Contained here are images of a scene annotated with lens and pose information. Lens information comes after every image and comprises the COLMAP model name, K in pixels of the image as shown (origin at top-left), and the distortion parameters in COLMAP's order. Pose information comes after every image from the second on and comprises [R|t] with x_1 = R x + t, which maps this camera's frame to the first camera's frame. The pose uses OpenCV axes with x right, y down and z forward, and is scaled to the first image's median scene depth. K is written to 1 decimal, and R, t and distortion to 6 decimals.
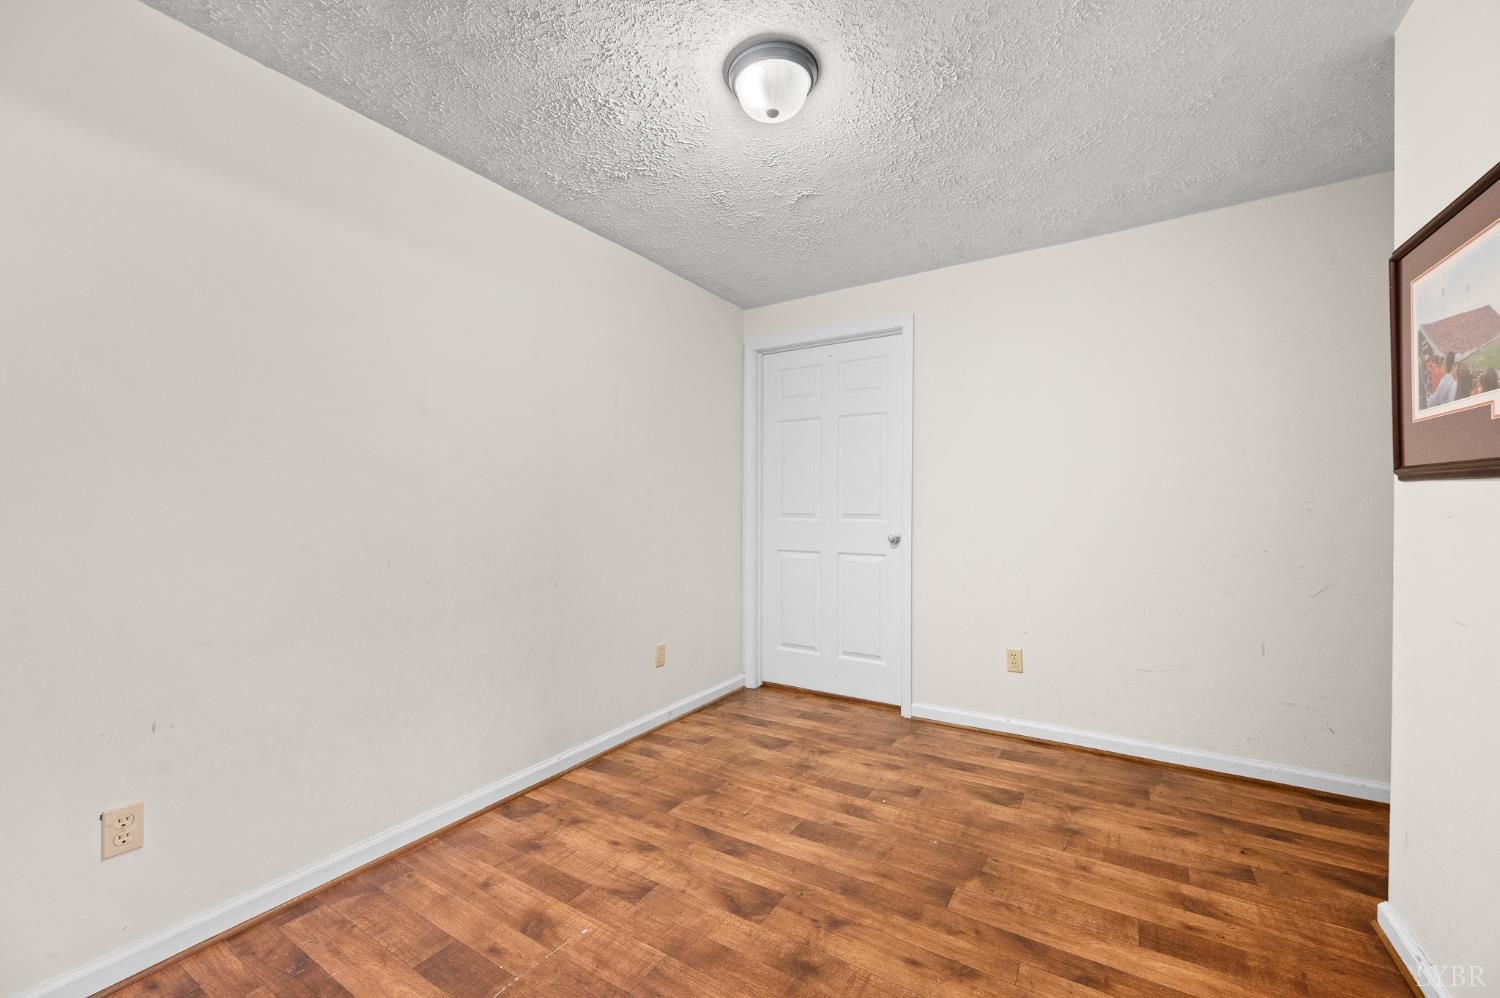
lens RADIAL K [[594.4, 0, 752.6], [0, 594.4, 501.1], [0, 0, 1]] dist [-0.000939, 0.000003]
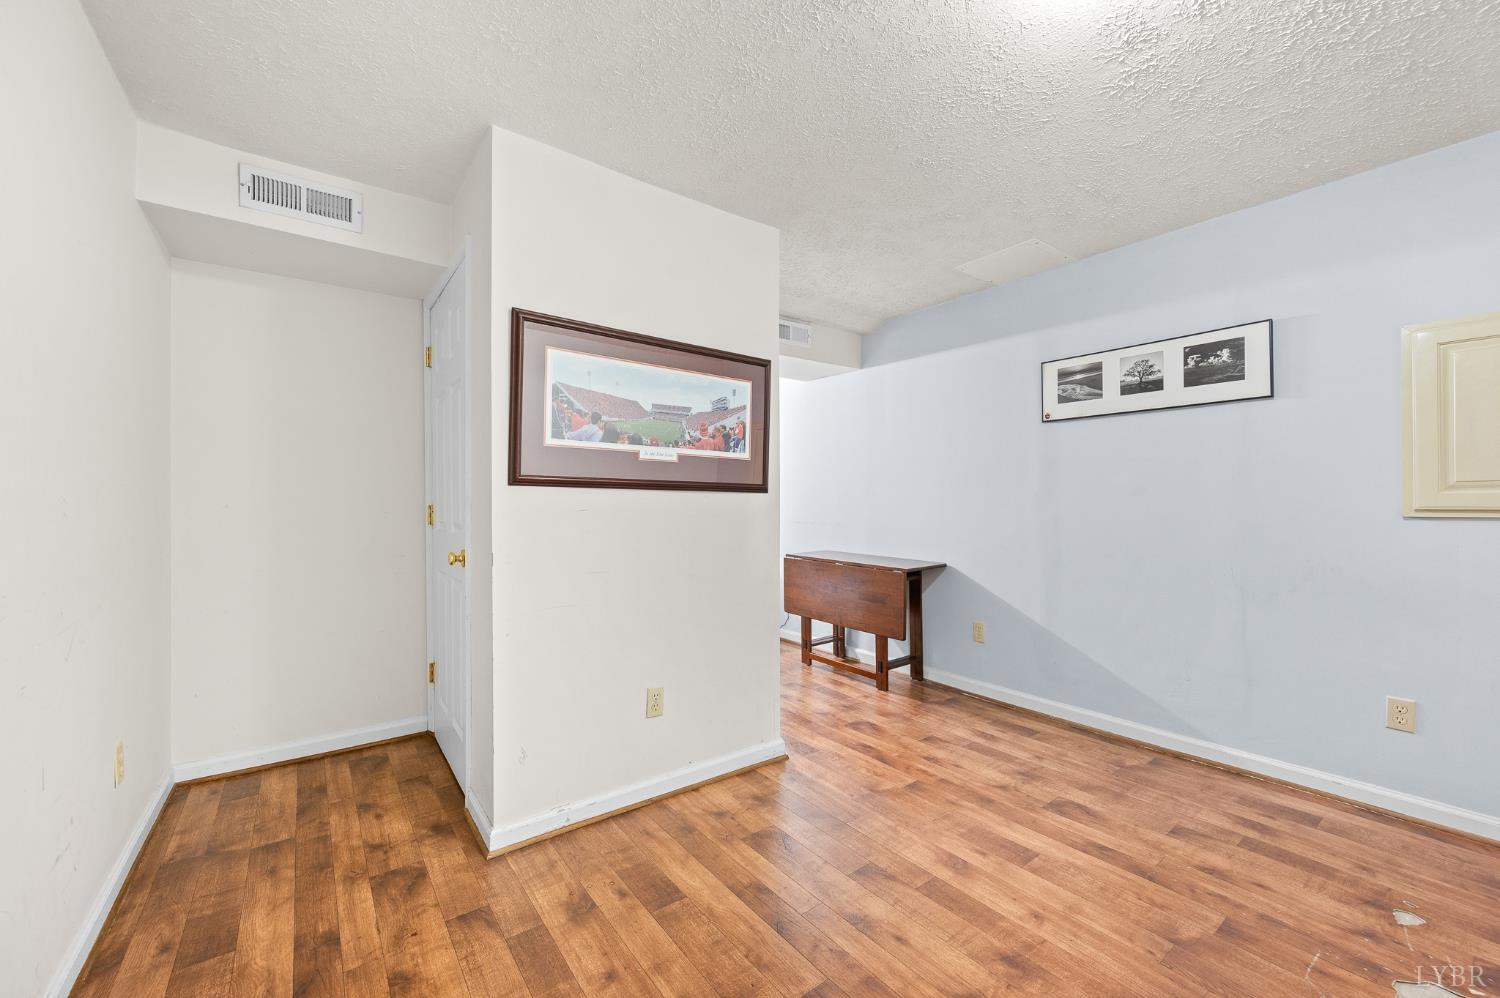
lens RADIAL K [[594.4, 0, 720.1], [0, 594.4, 591.9], [0, 0, 1]] dist [-0.000939, 0.000003]
pose [[-0.920577, -0.049730, 0.387383, 0.187079], [0.003110, 0.990896, 0.134597, 0.016378], [-0.390550, 0.125111, -0.912041, 2.025130]]
